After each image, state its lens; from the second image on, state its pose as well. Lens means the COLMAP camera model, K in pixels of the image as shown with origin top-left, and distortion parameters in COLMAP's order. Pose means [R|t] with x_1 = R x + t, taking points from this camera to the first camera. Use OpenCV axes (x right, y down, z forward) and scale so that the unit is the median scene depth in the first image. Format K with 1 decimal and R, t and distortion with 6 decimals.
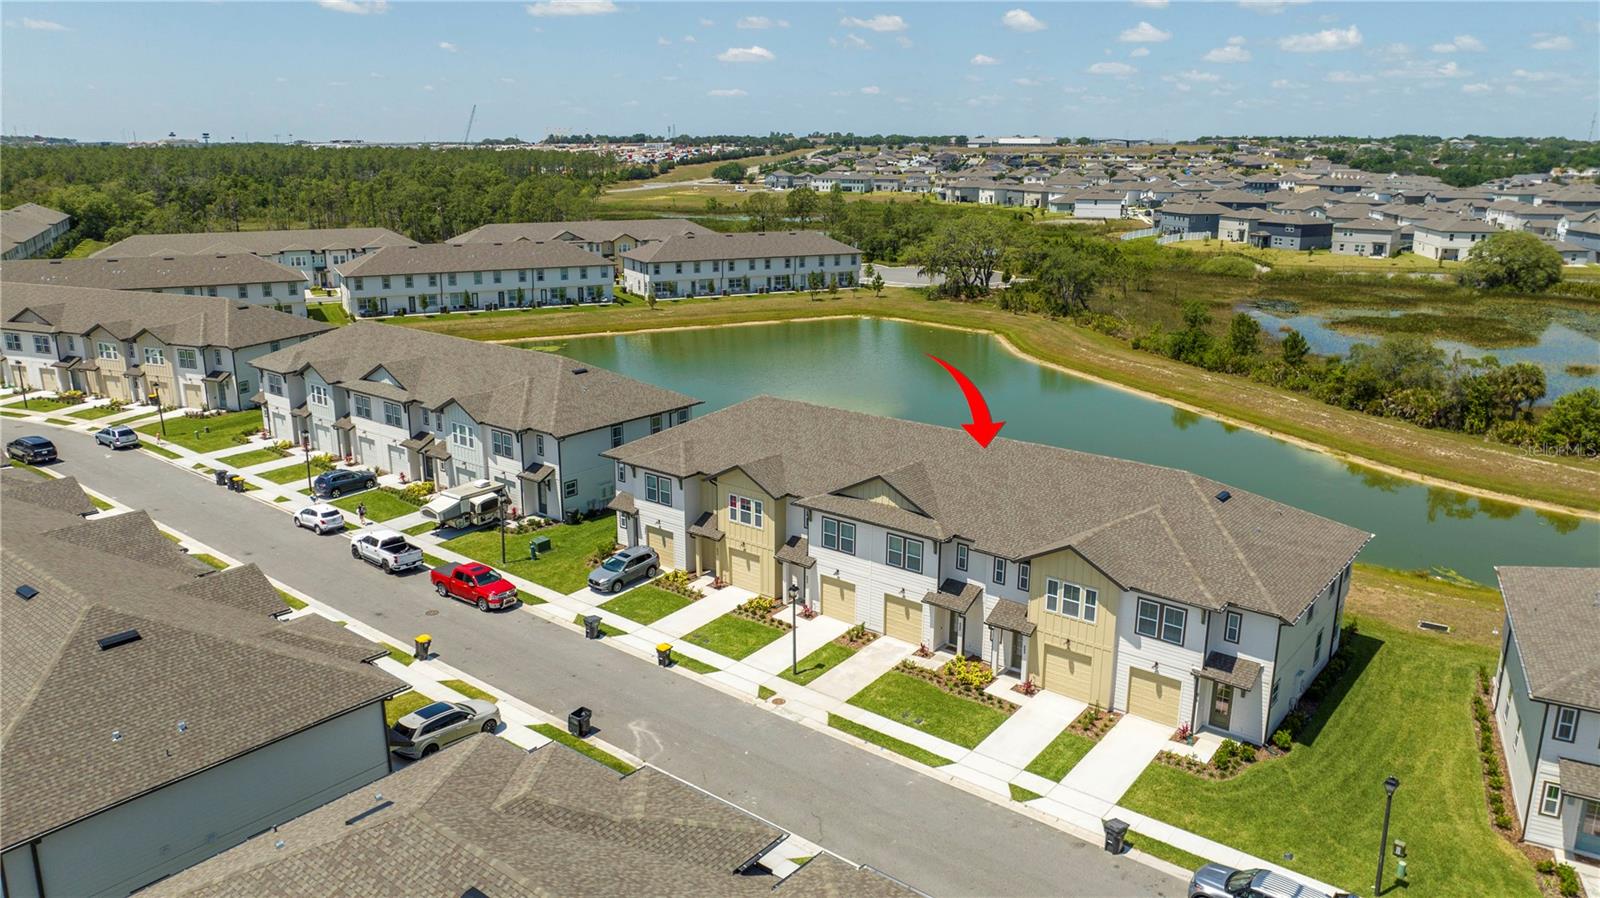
lens RADIAL K [[1135.3, 0, 800.0], [0, 1135.3, 449.0], [0, 0, 1]] dist [-0.023214, 0.001320]
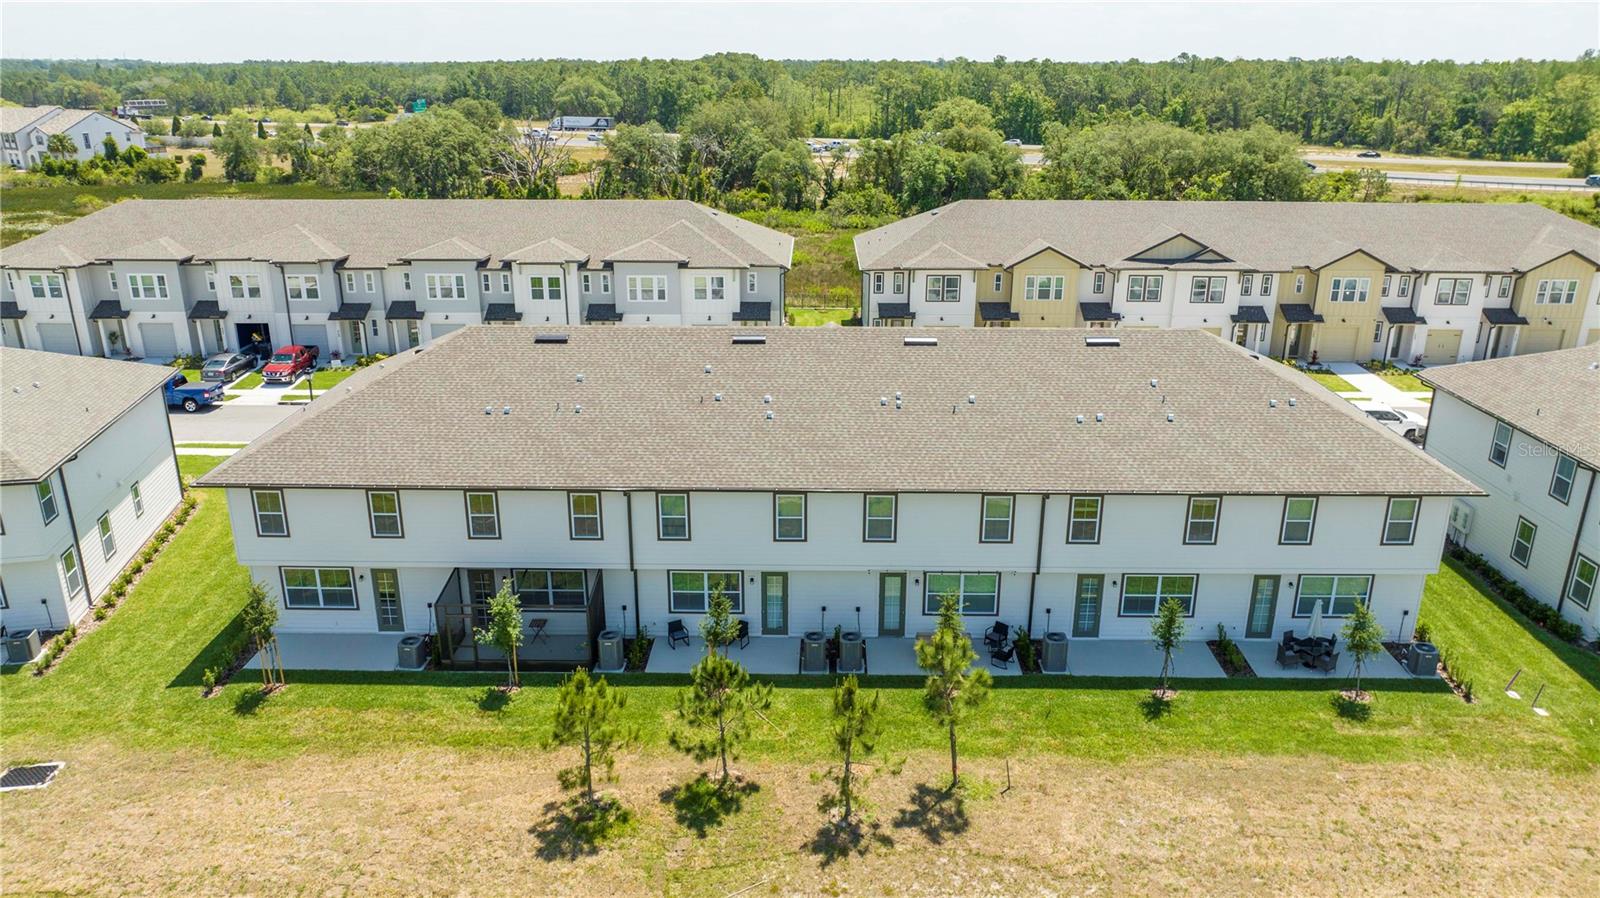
lens RADIAL K [[1135.3, 0, 800.0], [0, 1135.3, 449.0], [0, 0, 1]] dist [-0.023214, 0.001320]
pose [[0.894825, 0.140485, -0.423736, -0.168766], [-0.112405, 0.989515, 0.090692, -0.159206], [0.432034, -0.033524, 0.901234, 0.703653]]
